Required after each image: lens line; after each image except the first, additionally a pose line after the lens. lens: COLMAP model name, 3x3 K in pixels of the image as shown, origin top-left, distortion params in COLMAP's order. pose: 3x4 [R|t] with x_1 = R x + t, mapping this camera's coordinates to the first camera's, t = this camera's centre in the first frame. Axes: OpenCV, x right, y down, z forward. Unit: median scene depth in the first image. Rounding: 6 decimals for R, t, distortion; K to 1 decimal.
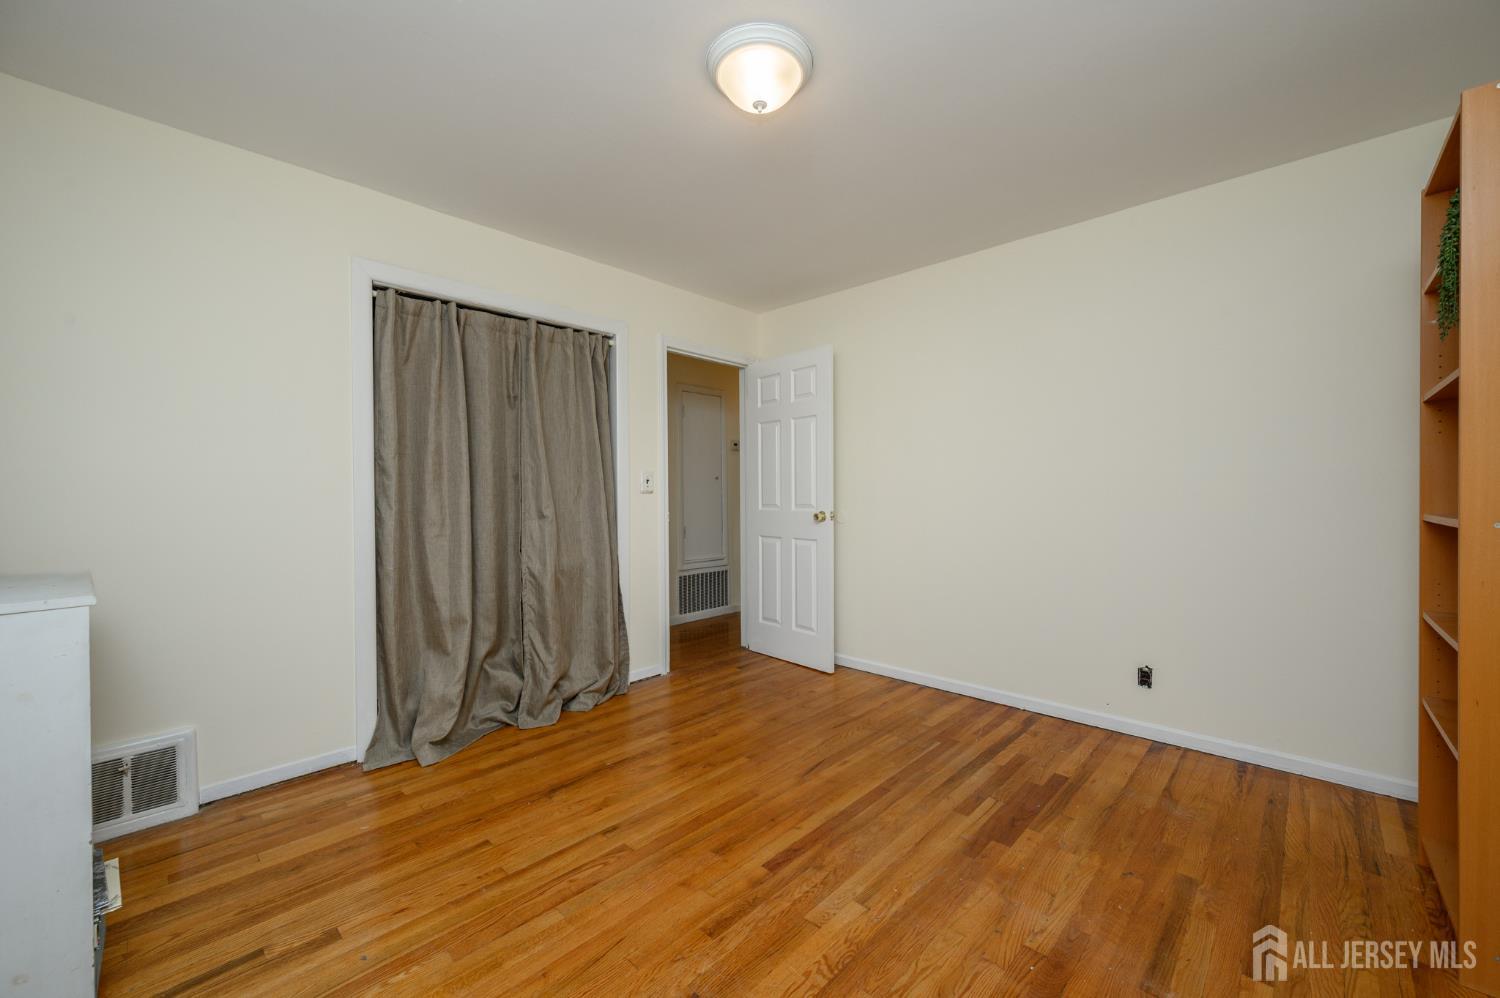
lens RADIAL K [[589.0, 0, 750.3], [0, 589.0, 500.5], [0, 0, 1]] dist [0.002523, -0.000723]
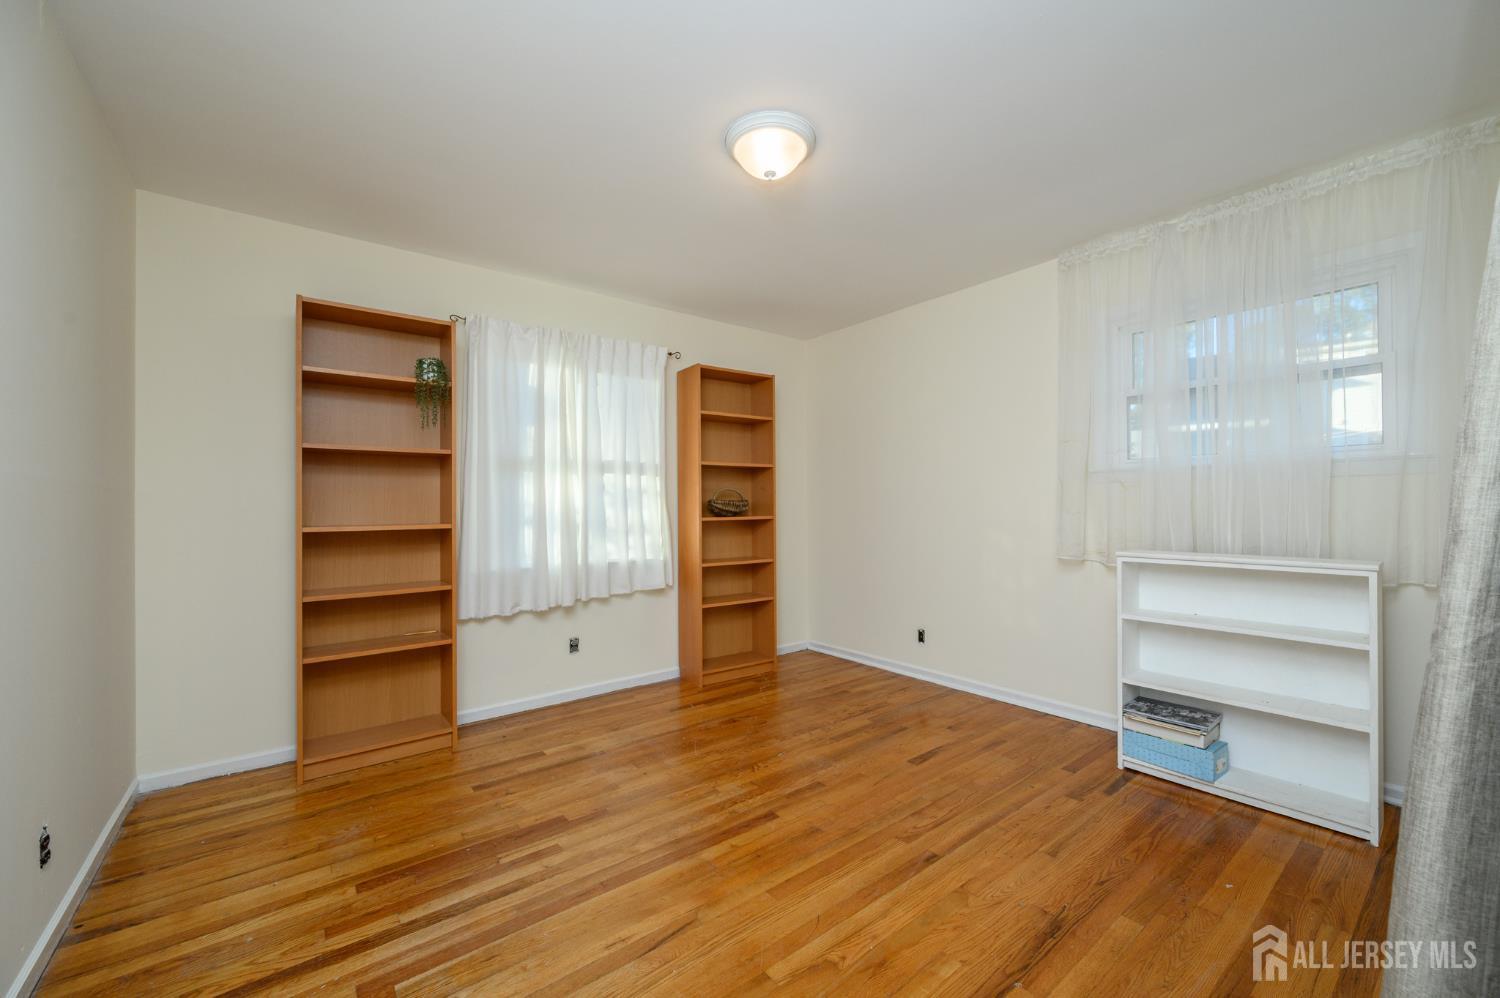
lens RADIAL K [[589.0, 0, 749.9], [0, 589.0, 502.2], [0, 0, 1]] dist [0.002523, -0.000723]
pose [[-0.988511, 0.016745, 0.150218, -0.095381], [0.016892, 0.999857, -0.000295, -0.017618], [-0.150202, 0.002246, -0.988653, 1.872826]]
